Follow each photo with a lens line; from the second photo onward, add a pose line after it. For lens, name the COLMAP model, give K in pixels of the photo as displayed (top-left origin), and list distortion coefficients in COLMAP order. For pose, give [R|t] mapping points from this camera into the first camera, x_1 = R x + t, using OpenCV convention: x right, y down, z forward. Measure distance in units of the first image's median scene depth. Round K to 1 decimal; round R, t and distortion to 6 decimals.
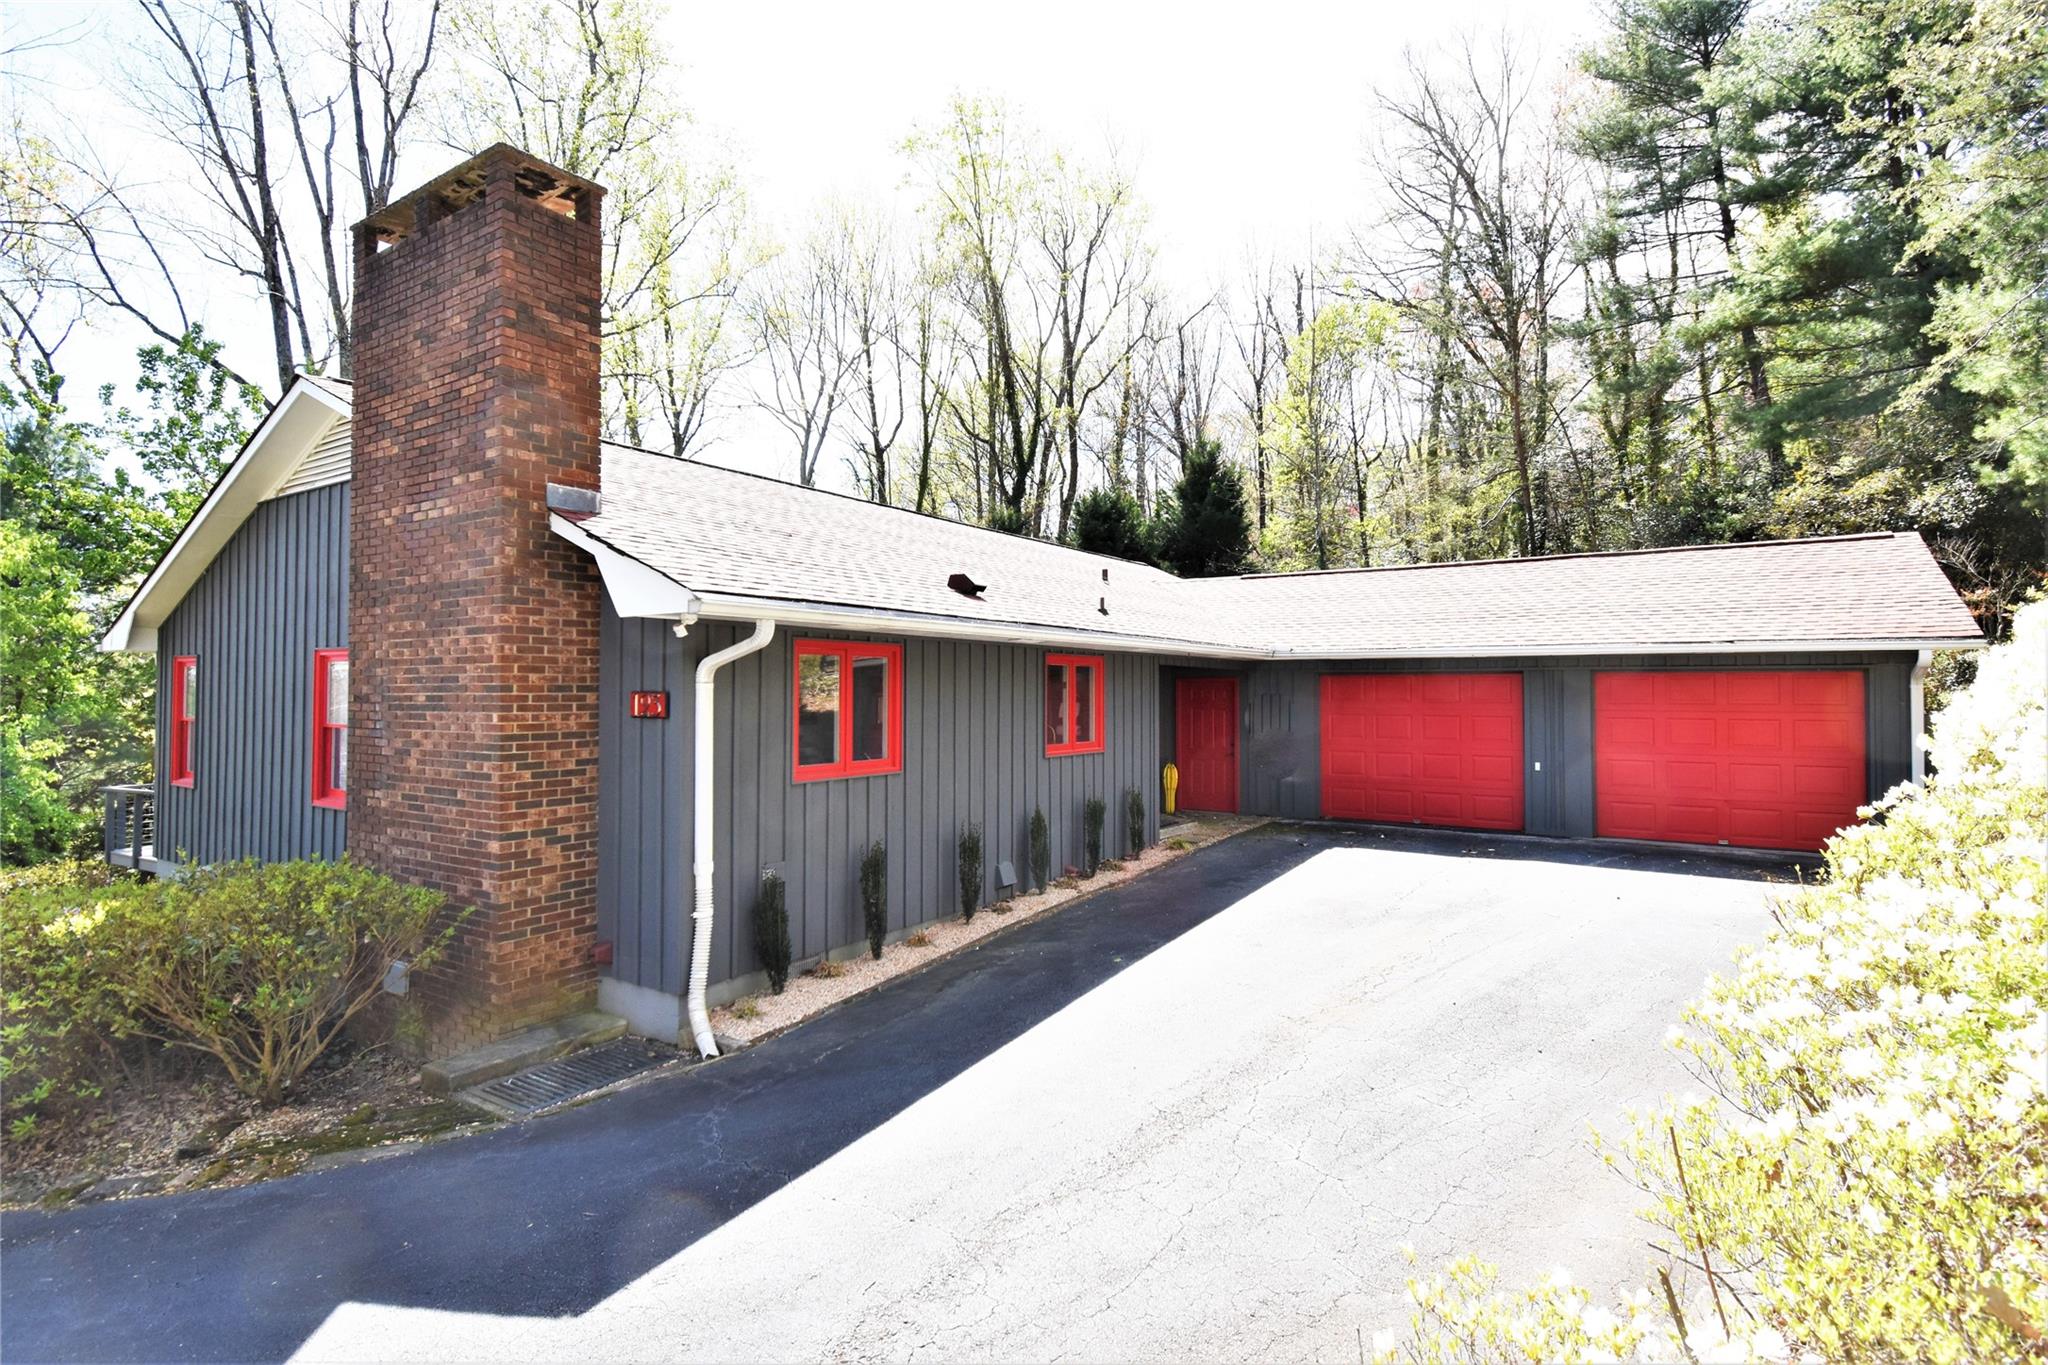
lens RADIAL K [[952.7, 0, 999.3], [0, 952.7, 674.1], [0, 0, 1]] dist [0.016445, -0.022053]
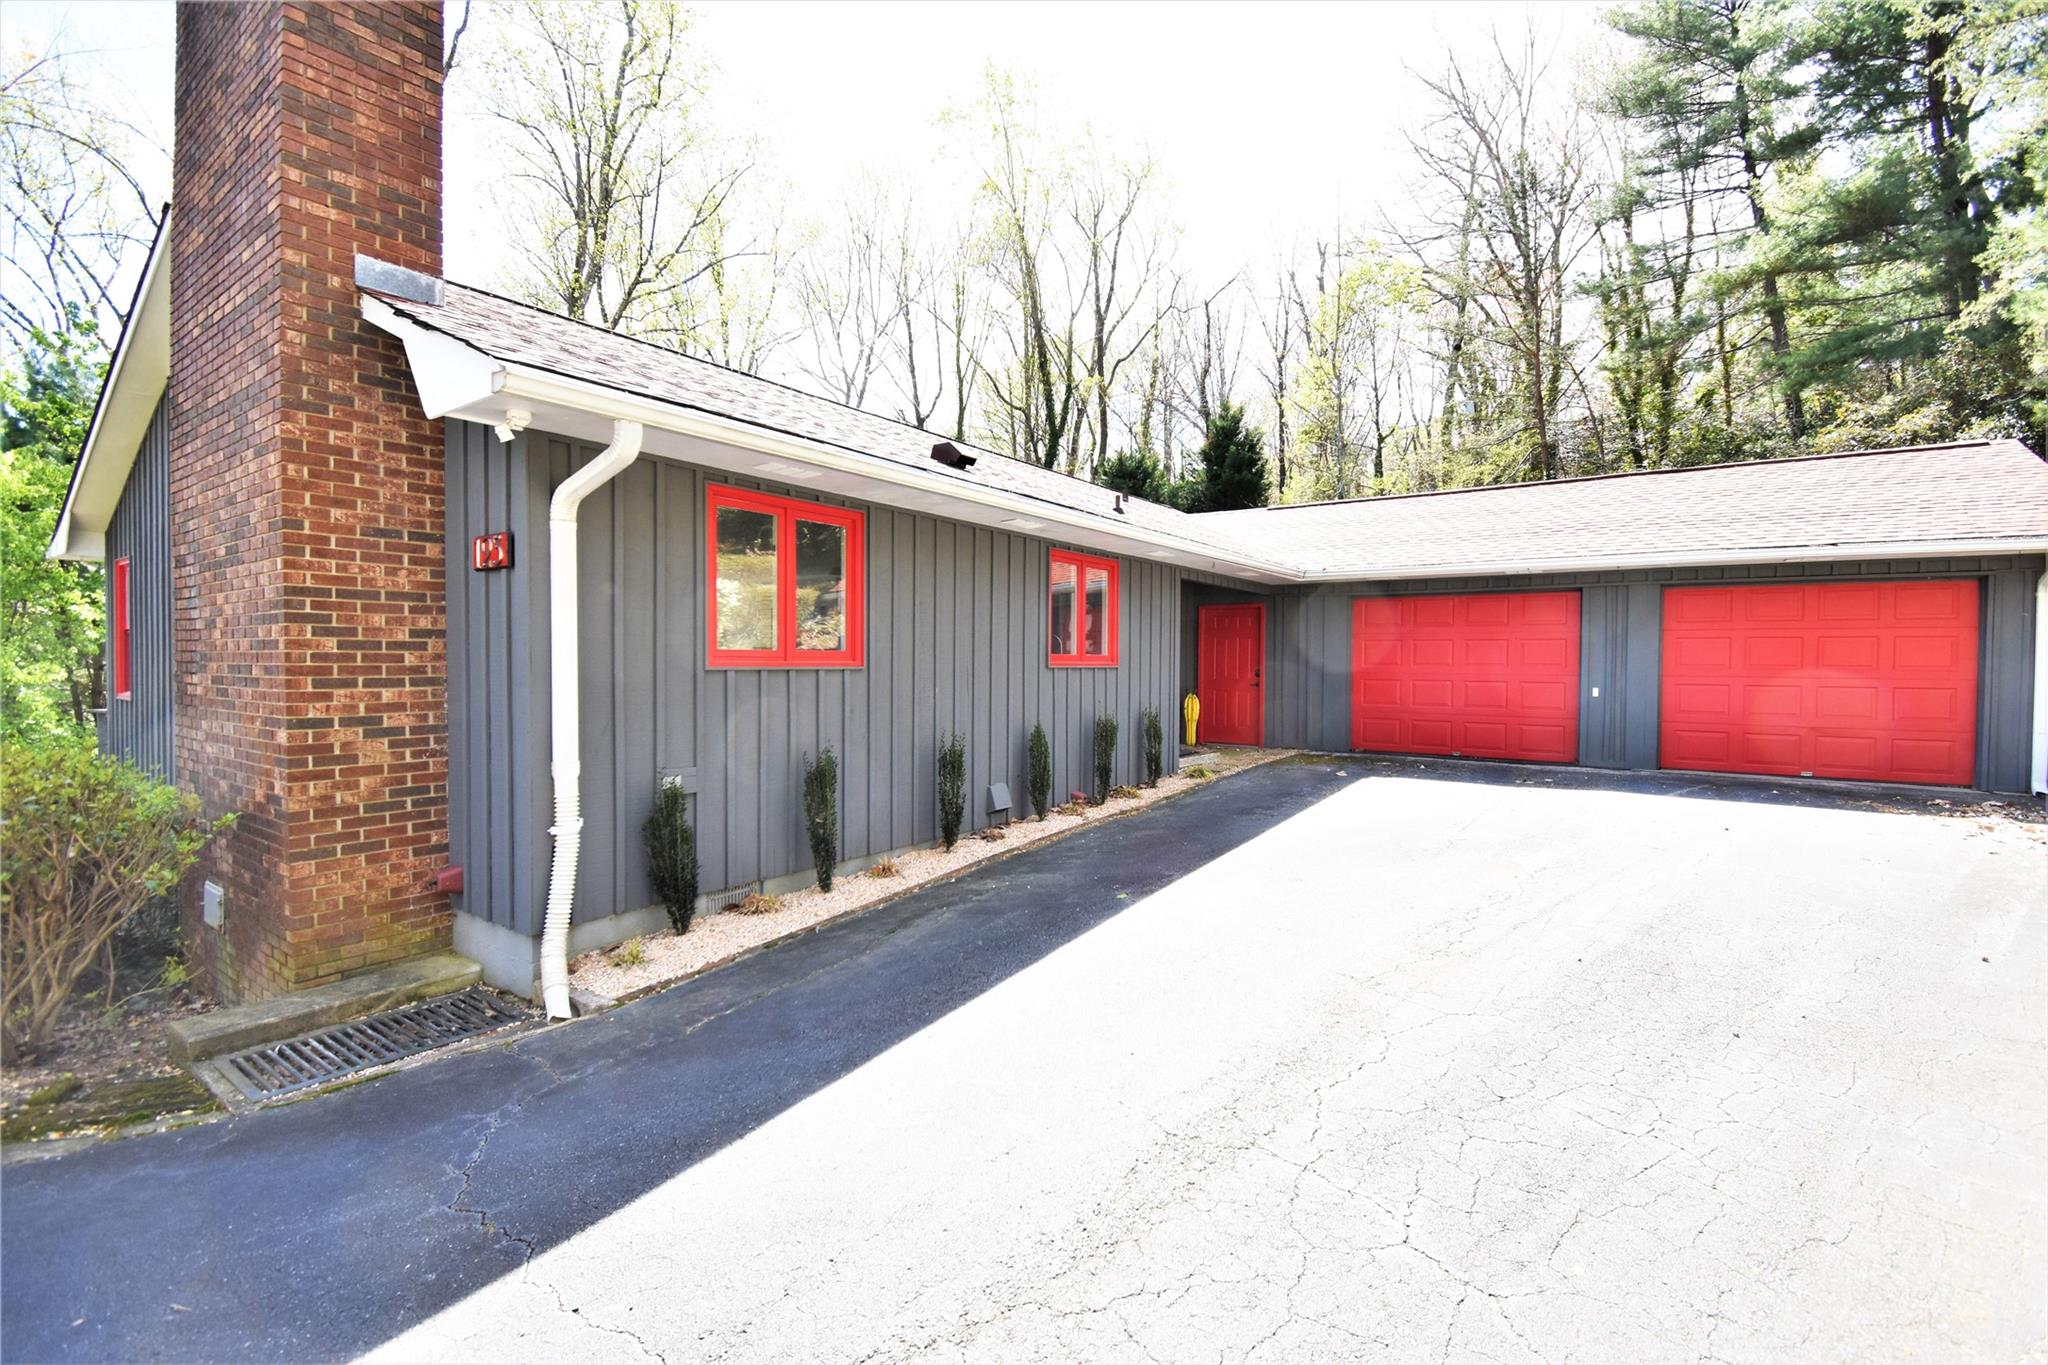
lens RADIAL K [[901.0, 0, 1012.4], [0, 901.0, 671.2], [0, 0, 1]] dist [0.011120, -0.020854]
pose [[0.999791, 0.006053, -0.019507, 0.050665], [-0.005119, 0.998854, 0.047581, 0.084021], [0.019773, -0.047472, 0.998677, 0.279912]]
